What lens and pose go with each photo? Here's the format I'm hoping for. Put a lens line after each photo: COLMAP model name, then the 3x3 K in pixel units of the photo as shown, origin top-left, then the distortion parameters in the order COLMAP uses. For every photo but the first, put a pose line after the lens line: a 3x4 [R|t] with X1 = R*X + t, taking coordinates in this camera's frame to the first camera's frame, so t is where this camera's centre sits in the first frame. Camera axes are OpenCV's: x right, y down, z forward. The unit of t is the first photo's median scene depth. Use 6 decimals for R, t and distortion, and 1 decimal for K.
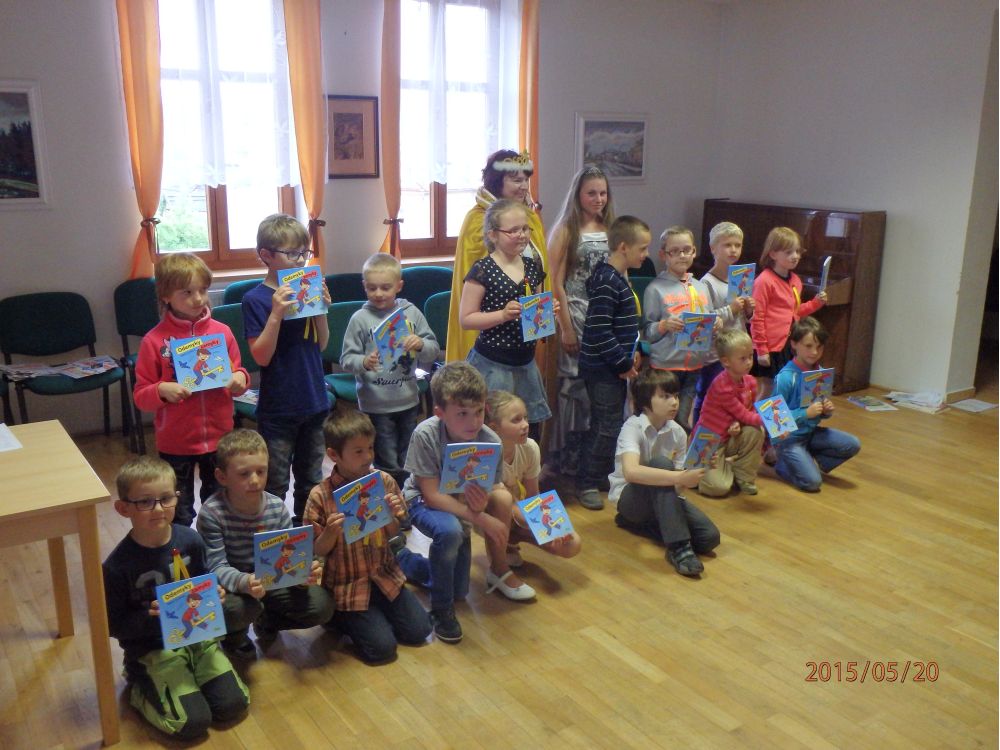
lens RADIAL K [[905.2, 0, 500.2], [0, 905.2, 371.4], [0, 0, 1]] dist [-0.021166, 0.000000]
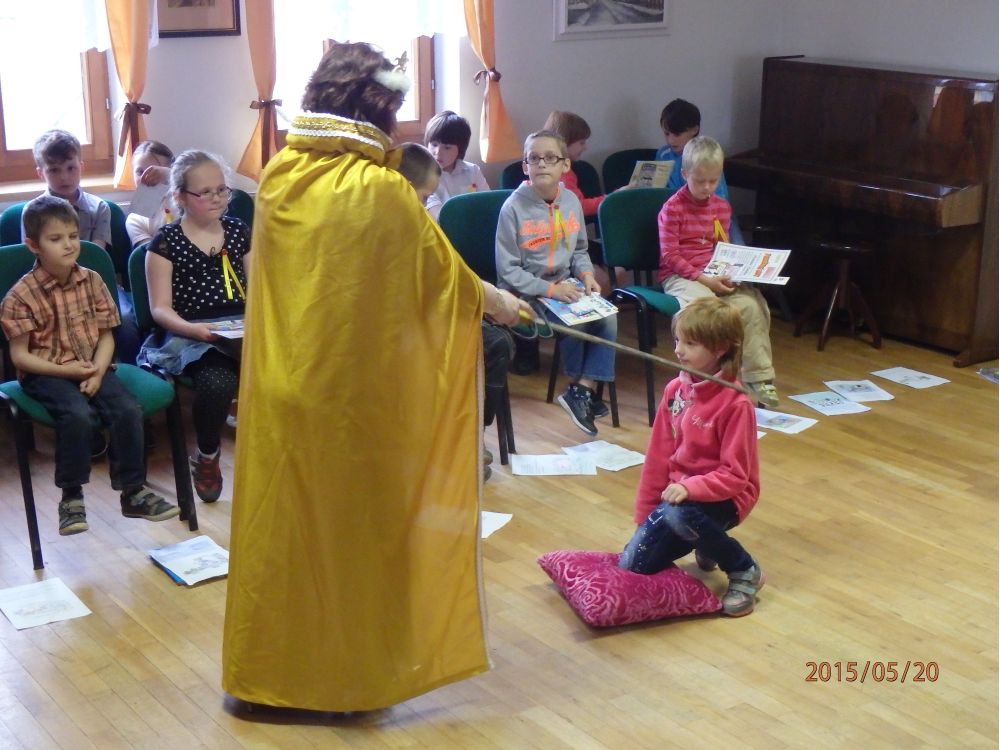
lens RADIAL K [[1561.6, 0, 522.0], [0, 1561.6, 376.7], [0, 0, 1]] dist [-0.012847, 0.000000]
pose [[0.999669, -0.013977, 0.021619, 0.059927], [0.013300, 0.999426, 0.031148, -0.008782], [-0.022042, -0.030850, 0.999281, -0.174921]]
